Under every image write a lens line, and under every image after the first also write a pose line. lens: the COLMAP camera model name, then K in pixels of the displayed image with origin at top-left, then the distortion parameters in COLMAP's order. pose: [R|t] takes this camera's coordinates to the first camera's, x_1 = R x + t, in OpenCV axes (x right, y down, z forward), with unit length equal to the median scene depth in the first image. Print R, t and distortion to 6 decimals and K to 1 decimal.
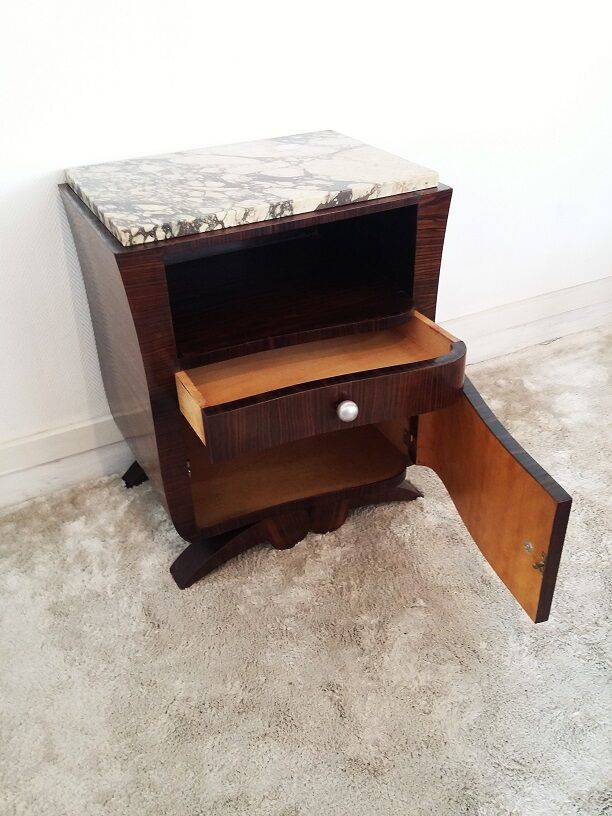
lens RADIAL K [[763.8, 0, 306.0], [0, 763.8, 408.0], [0, 0, 1]] dist [0.105771, -0.226128]
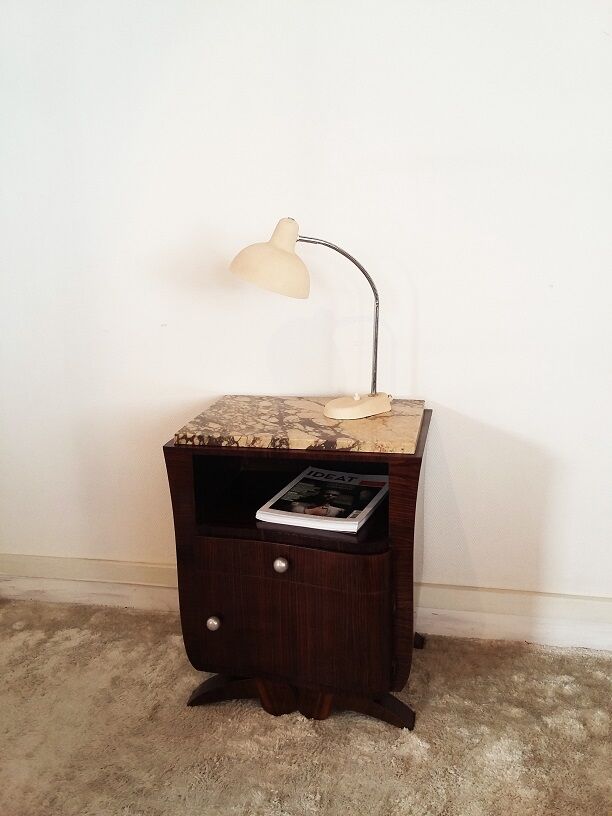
lens RADIAL K [[763.8, 0, 306.0], [0, 763.8, 408.0], [0, 0, 1]] dist [0.105771, -0.226128]
pose [[0.775489, 0.169627, -0.608148, 0.805471], [-0.336102, 0.926316, -0.170215, -0.087887], [0.534464, 0.336400, 0.775360, -0.091003]]
